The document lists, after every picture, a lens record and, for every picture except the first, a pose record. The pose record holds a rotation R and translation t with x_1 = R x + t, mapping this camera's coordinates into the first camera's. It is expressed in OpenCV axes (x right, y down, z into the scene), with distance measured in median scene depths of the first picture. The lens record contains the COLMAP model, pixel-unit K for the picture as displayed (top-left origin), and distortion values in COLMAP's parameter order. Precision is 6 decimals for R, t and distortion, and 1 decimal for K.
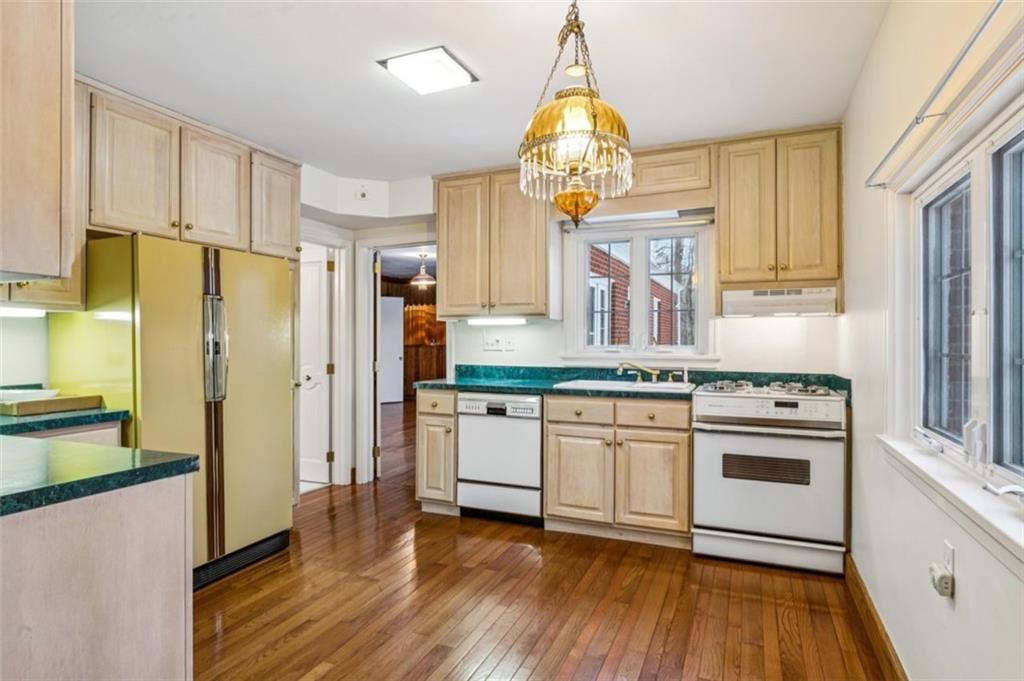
lens RADIAL K [[581.1, 0, 509.8], [0, 581.1, 338.2], [0, 0, 1]] dist [-0.001728, -0.003075]
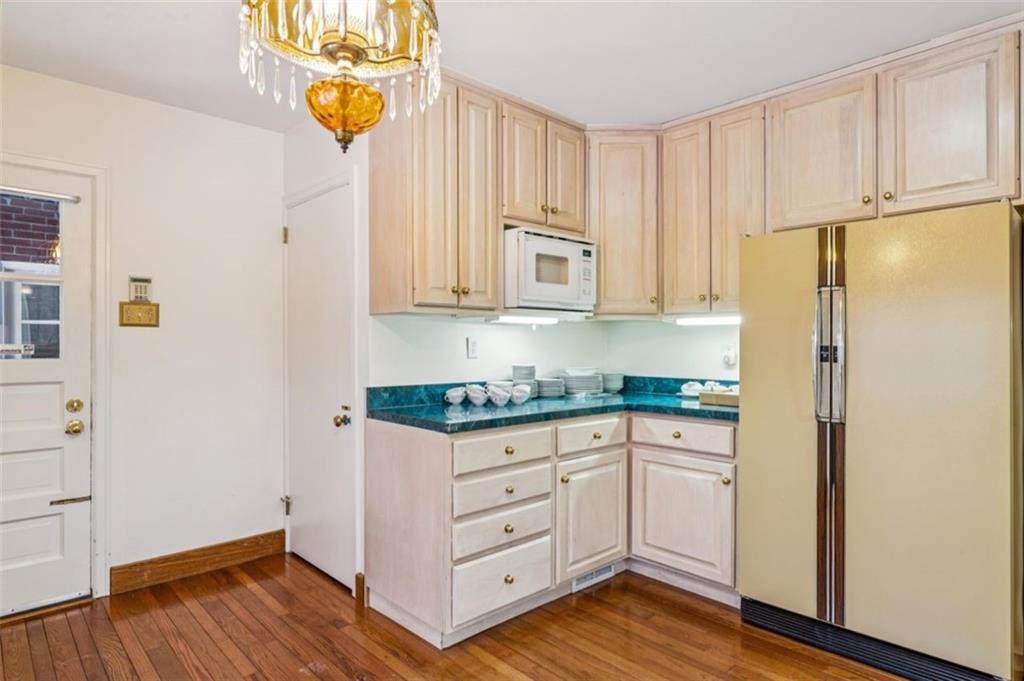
lens RADIAL K [[581.1, 0, 512.2], [0, 581.1, 341.2], [0, 0, 1]] dist [-0.001728, -0.003075]
pose [[-0.410740, 0.000639, -0.911752, 0.375859], [-0.000024, 1.000000, 0.000712, -0.001005], [0.911752, 0.000314, -0.410740, 0.917687]]
